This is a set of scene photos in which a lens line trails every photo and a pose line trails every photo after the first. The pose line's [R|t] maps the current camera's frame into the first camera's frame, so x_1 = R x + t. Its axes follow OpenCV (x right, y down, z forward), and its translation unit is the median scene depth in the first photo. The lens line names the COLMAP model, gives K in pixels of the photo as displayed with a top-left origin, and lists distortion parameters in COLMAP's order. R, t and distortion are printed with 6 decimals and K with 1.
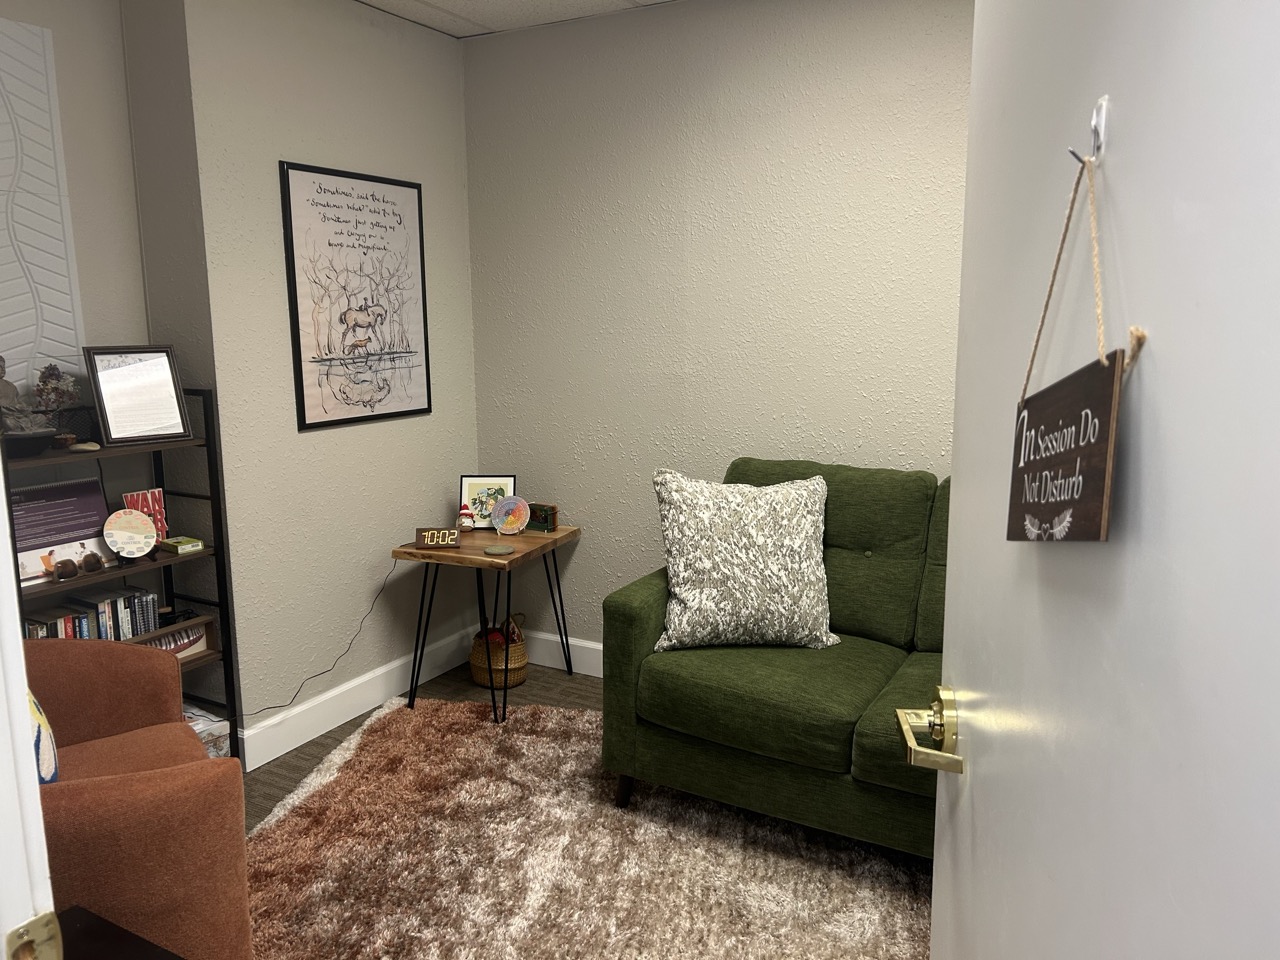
lens RADIAL K [[957.1, 0, 642.1], [0, 957.1, 476.8], [0, 0, 1]] dist [0.043077, -0.039105]
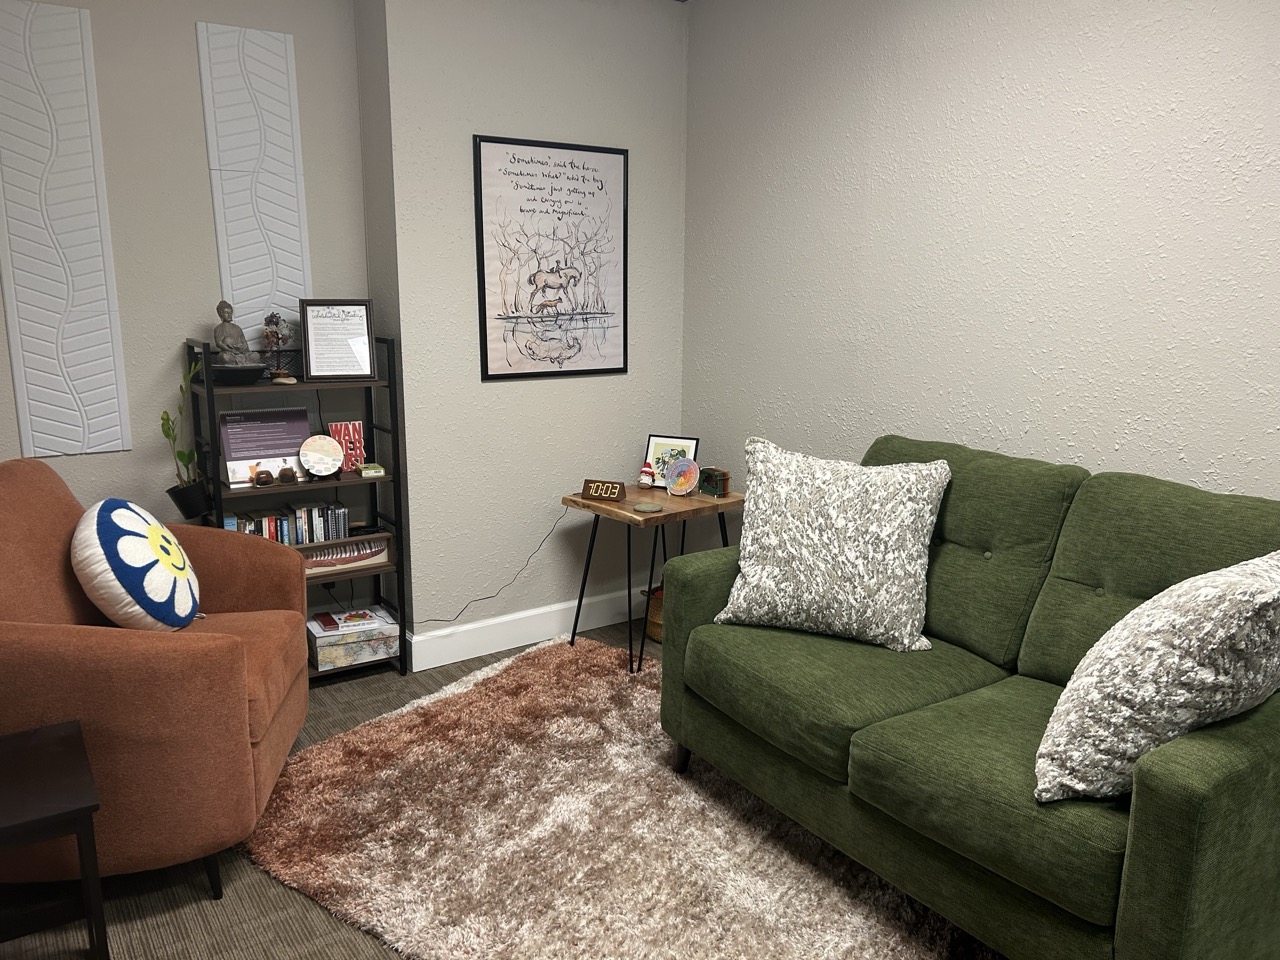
lens RADIAL K [[957.1, 0, 641.5], [0, 957.1, 483.0], [0, 0, 1]] dist [0.043077, -0.039105]
pose [[0.895825, 0.098590, -0.433334, 0.334594], [-0.084220, 0.995074, 0.052287, -0.003355], [0.436354, -0.010344, 0.899716, 0.088102]]
